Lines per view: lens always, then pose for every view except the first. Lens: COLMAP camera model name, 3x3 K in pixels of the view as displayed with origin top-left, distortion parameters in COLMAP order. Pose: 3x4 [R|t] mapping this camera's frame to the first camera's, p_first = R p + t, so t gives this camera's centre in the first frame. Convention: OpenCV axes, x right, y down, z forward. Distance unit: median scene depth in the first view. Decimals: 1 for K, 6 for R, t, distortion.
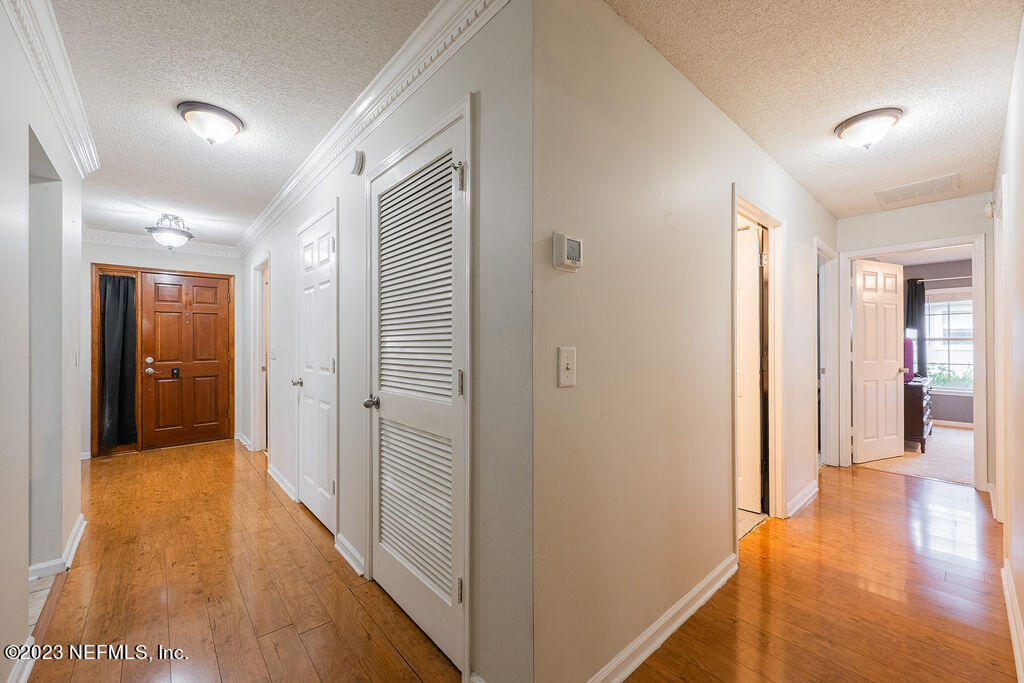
lens RADIAL K [[403.4, 0, 510.3], [0, 403.4, 342.5], [0, 0, 1]] dist [-0.001016, 0.000221]
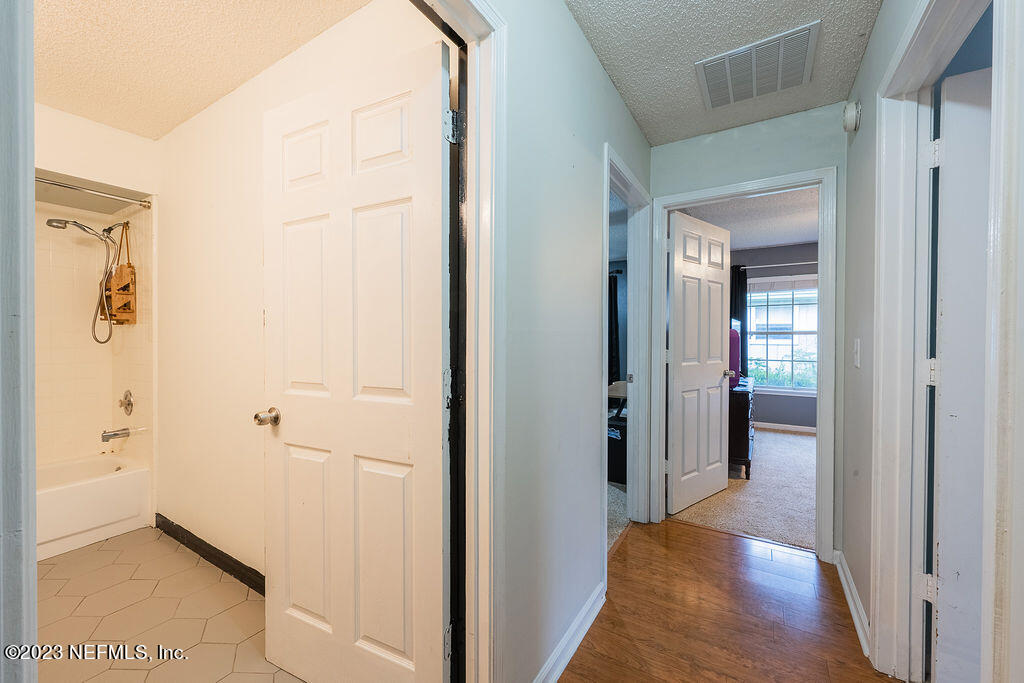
lens RADIAL K [[403.4, 0, 514.8], [0, 403.4, 343.3], [0, 0, 1]] dist [-0.001016, 0.000221]
pose [[0.957185, -0.001207, 0.289475, 0.369652], [-0.003354, 0.999878, 0.015261, 0.004153], [-0.289458, -0.015579, 0.957064, 0.390065]]
